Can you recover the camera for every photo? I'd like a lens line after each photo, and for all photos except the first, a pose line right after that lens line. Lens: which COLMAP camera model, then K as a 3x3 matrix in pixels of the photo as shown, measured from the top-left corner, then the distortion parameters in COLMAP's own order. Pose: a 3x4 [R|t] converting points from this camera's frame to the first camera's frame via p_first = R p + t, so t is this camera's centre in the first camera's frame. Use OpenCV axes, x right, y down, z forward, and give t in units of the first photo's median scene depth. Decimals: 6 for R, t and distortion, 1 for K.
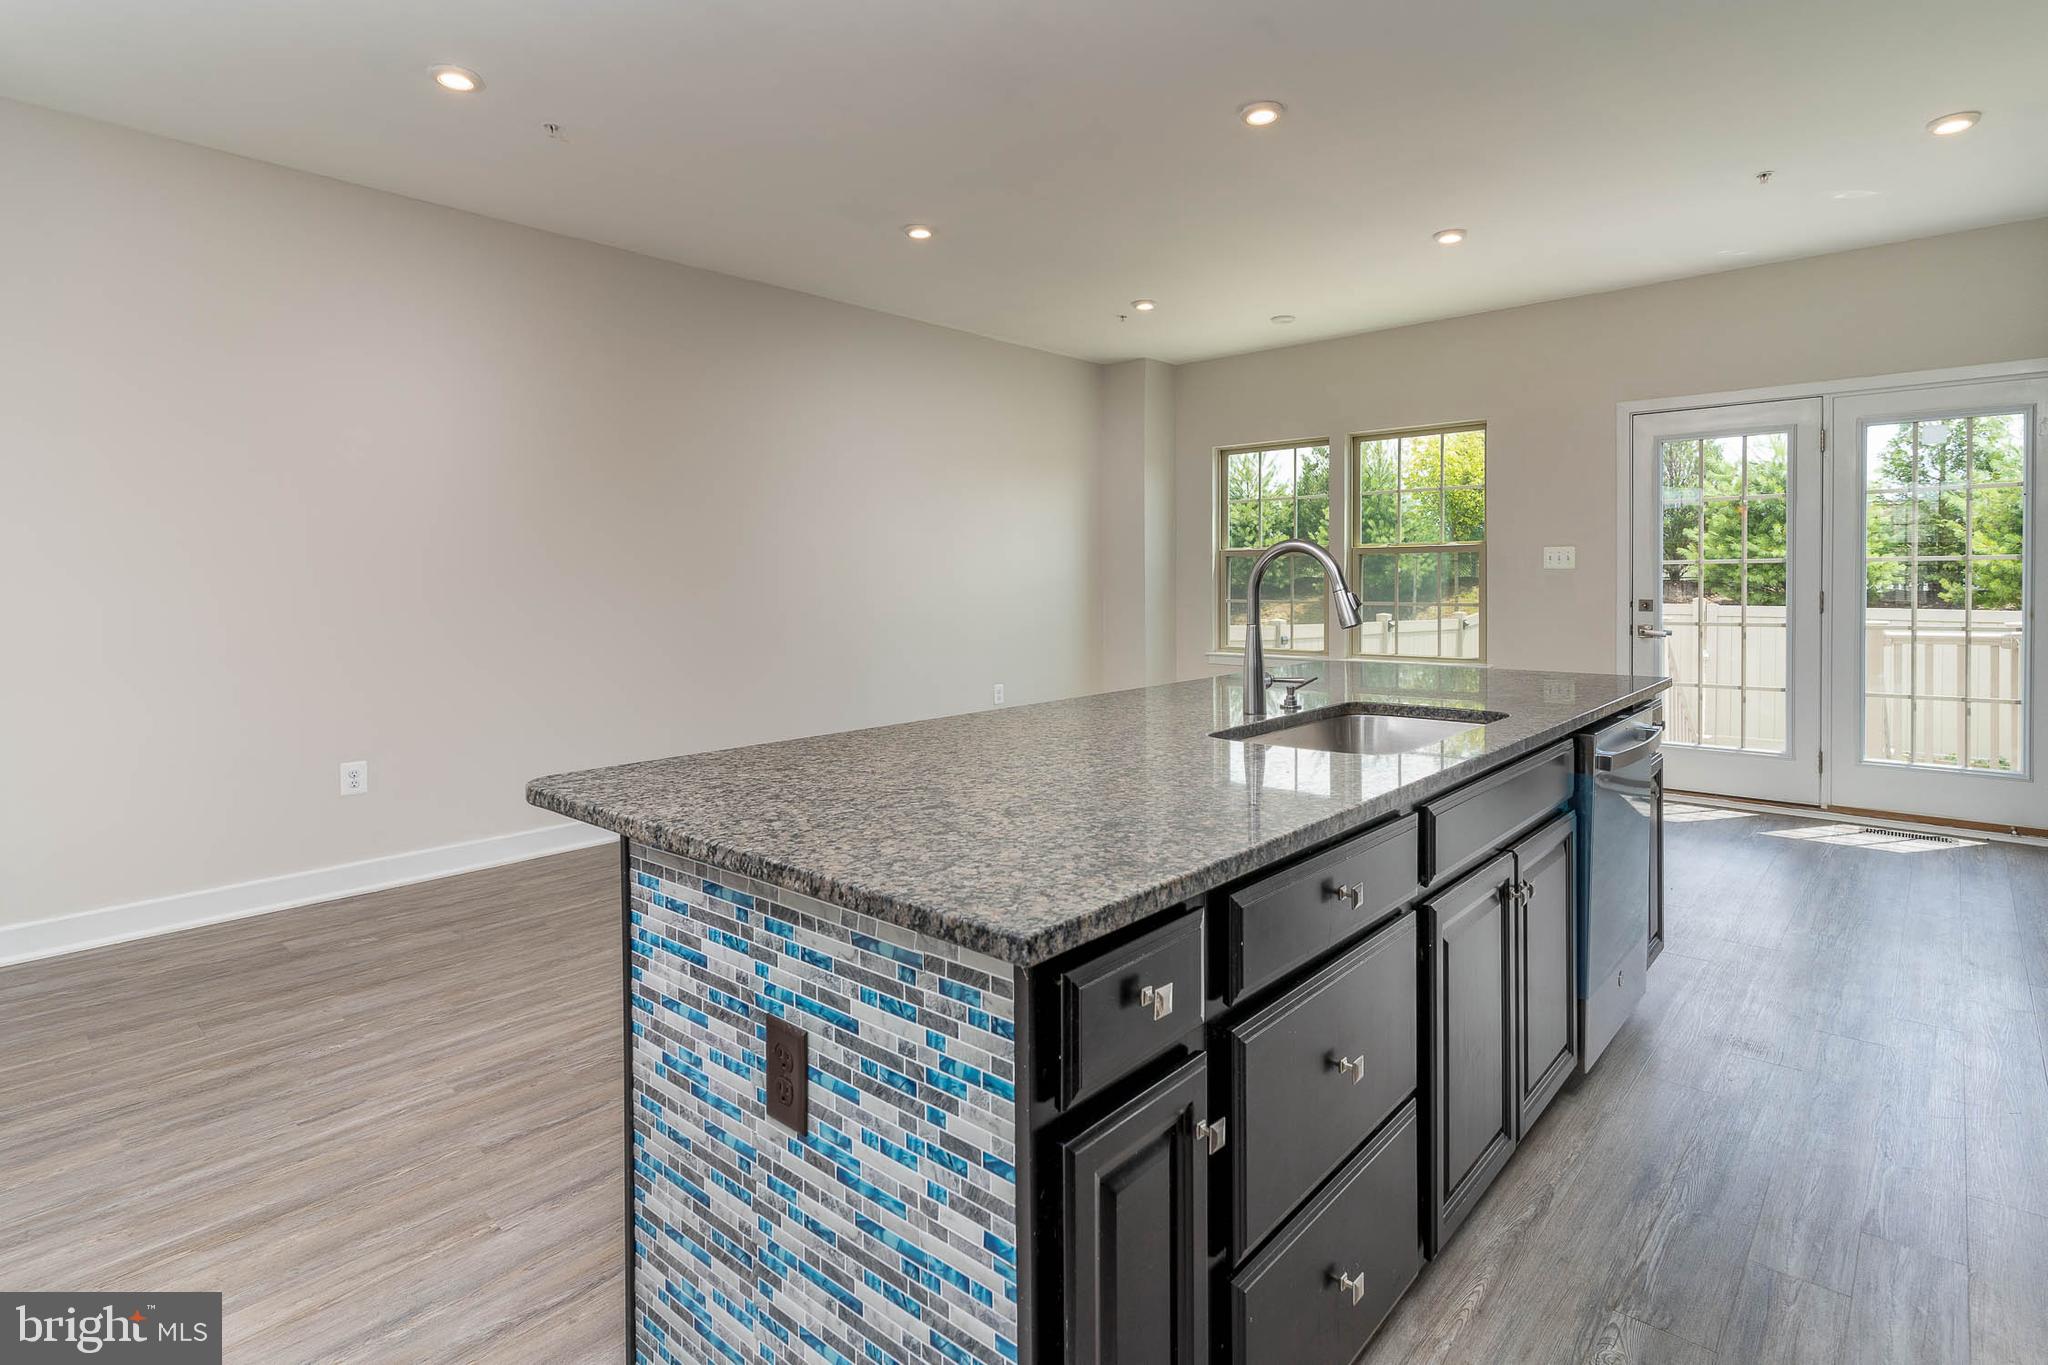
lens RADIAL K [[1025.9, 0, 1014.5], [0, 1025.9, 594.3], [0, 0, 1]] dist [0.001544, 0.000271]
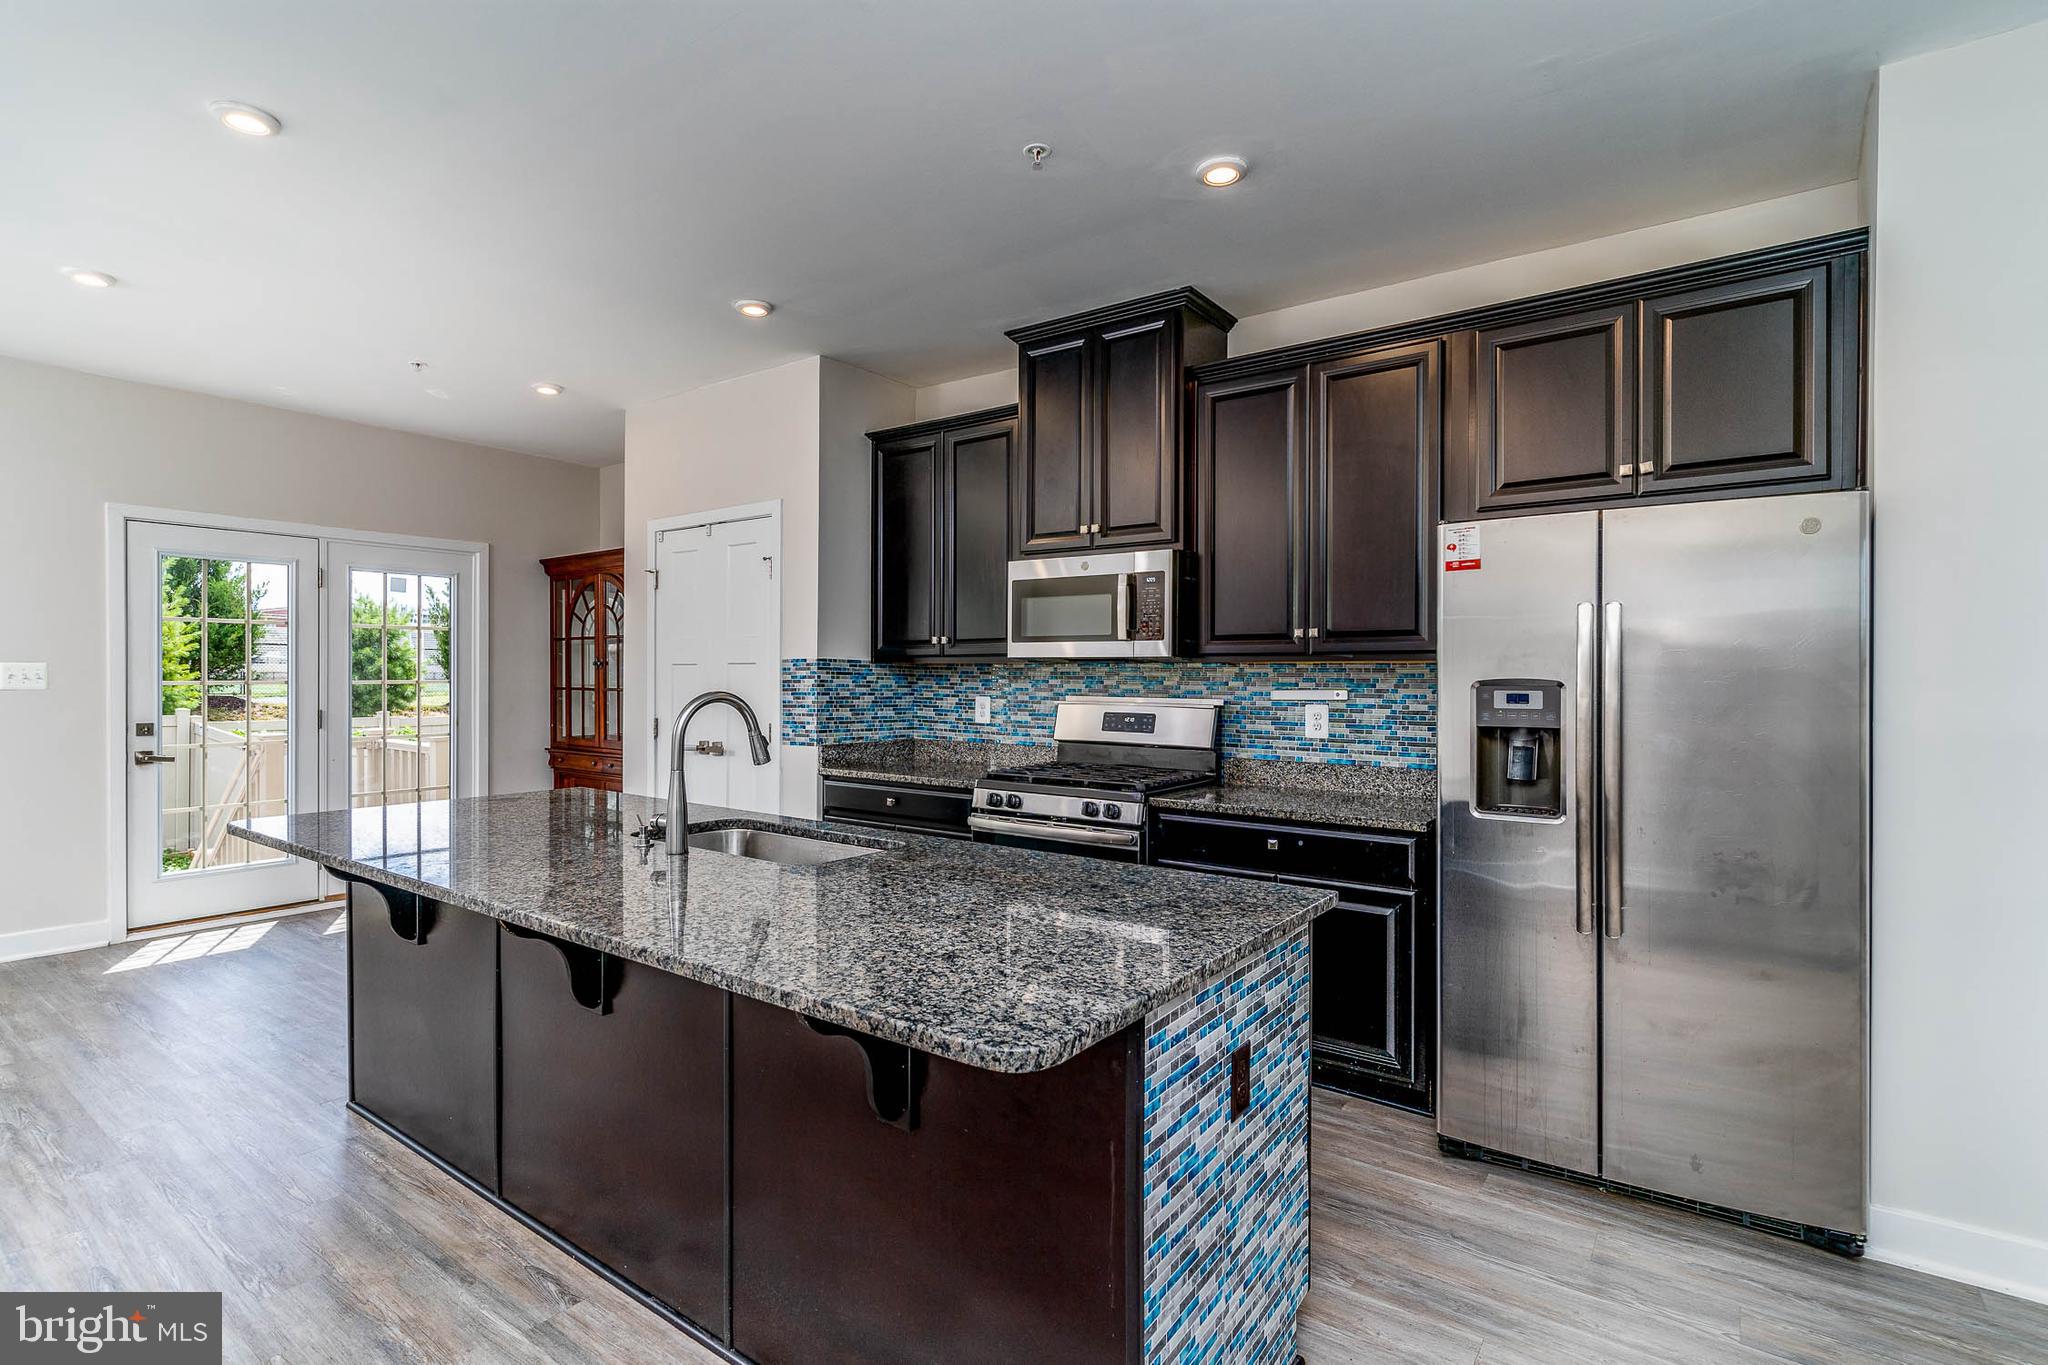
lens RADIAL K [[982.0, 0, 1024.0], [0, 982.0, 682.5], [0, 0, 1]] dist [0.002388, -0.000306]
pose [[-0.108075, -0.001723, 0.994141, -1.481796], [0.010839, 0.999937, 0.002911, -0.109254], [-0.994084, 0.011090, -0.108049, 1.347684]]
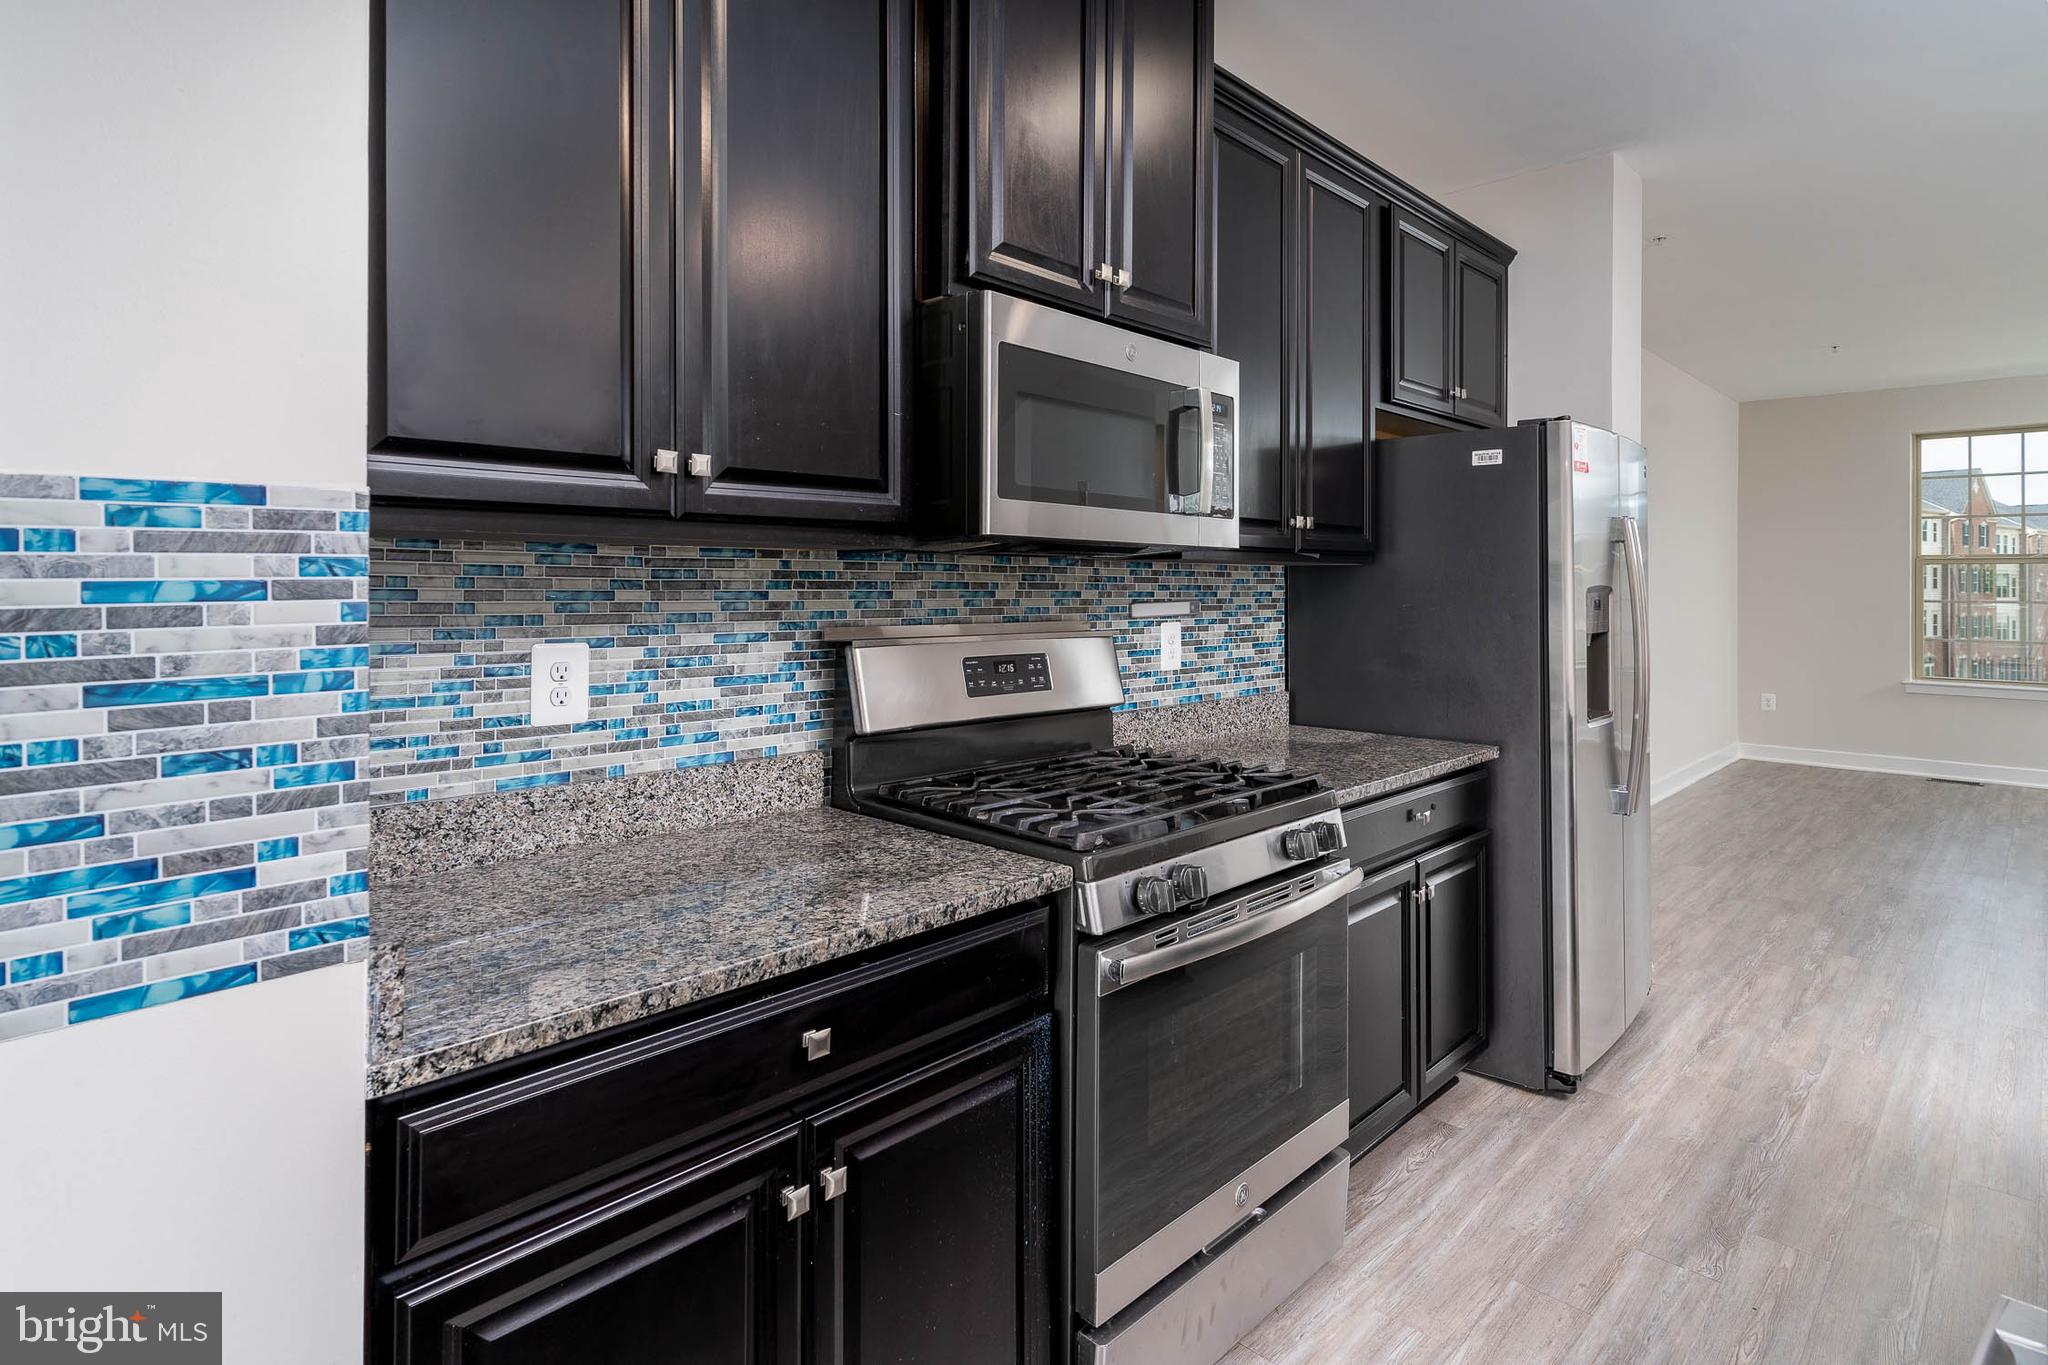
lens RADIAL K [[1061.8, 0, 1012.5], [0, 1061.8, 579.6], [0, 0, 1]] dist [0.001673, -0.000163]
pose [[-0.999511, 0.000402, 0.031276, 1.561974], [0.000776, 0.999928, 0.011948, -0.141220], [-0.031269, 0.011967, -0.999439, 2.381821]]
